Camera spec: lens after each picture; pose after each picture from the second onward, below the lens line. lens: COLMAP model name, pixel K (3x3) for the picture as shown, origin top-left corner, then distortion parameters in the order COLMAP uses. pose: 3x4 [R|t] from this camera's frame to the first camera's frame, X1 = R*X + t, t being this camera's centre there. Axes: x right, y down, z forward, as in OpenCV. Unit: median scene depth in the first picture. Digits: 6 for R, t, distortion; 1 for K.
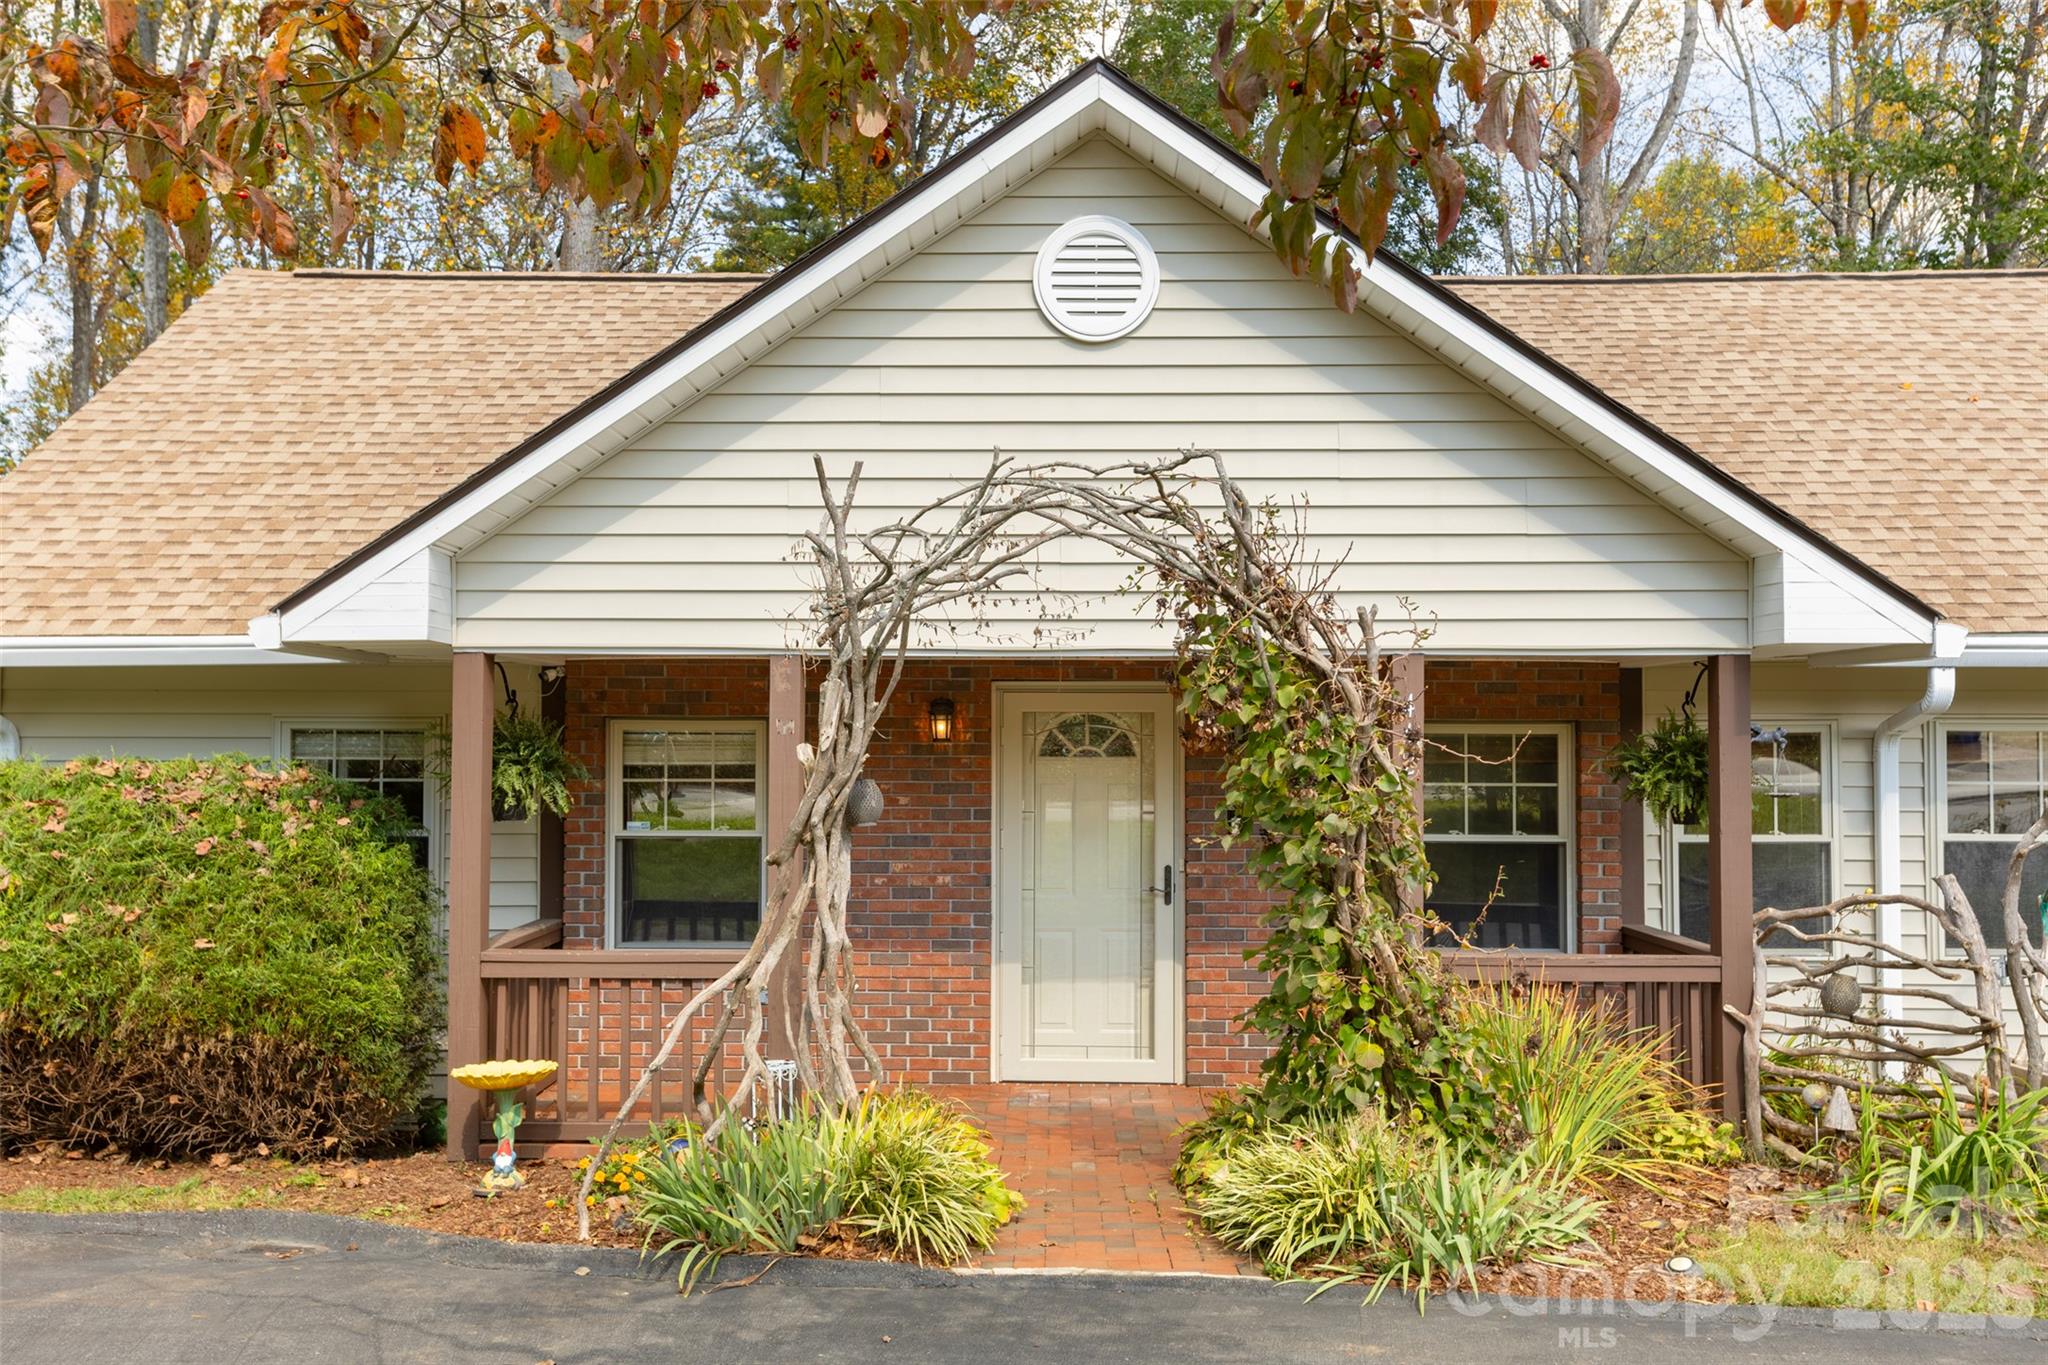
lens RADIAL K [[1903.4, 0, 1024.0], [0, 1903.4, 686.9], [0, 0, 1]] dist [0.125058, 0.000000]
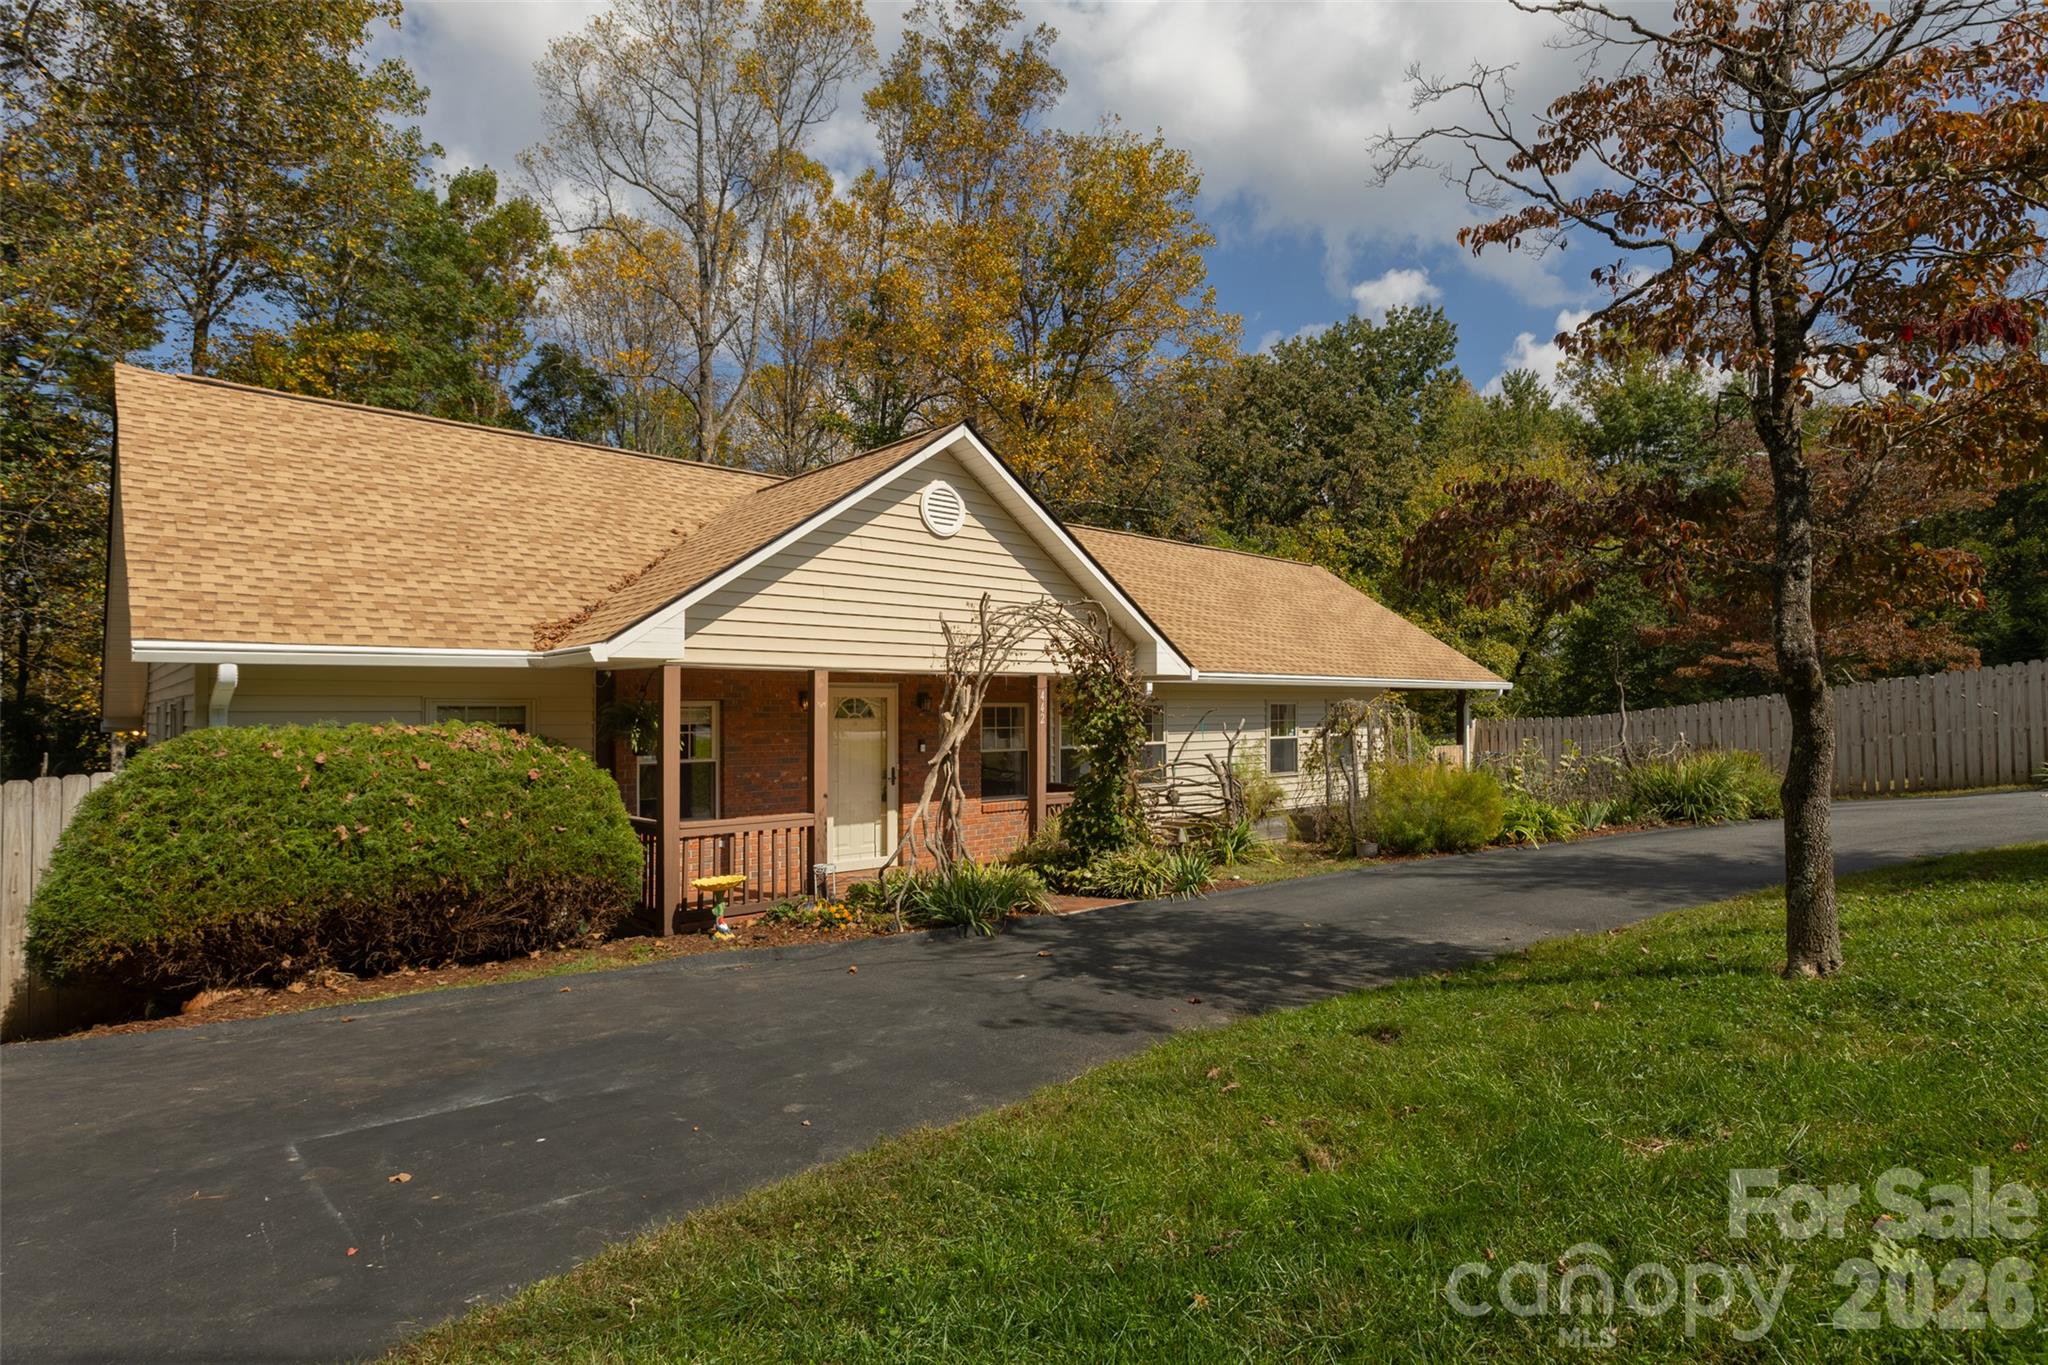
lens RADIAL K [[1055.8, 0, 1023.4], [0, 1055.8, 676.4], [0, 0, 1]] dist [-0.002021, -0.000129]
pose [[0.740736, 0.017433, 0.671570, -0.735804], [-0.014436, 0.999845, -0.010032, -0.001302], [-0.671641, -0.002264, 0.740873, -0.000049]]
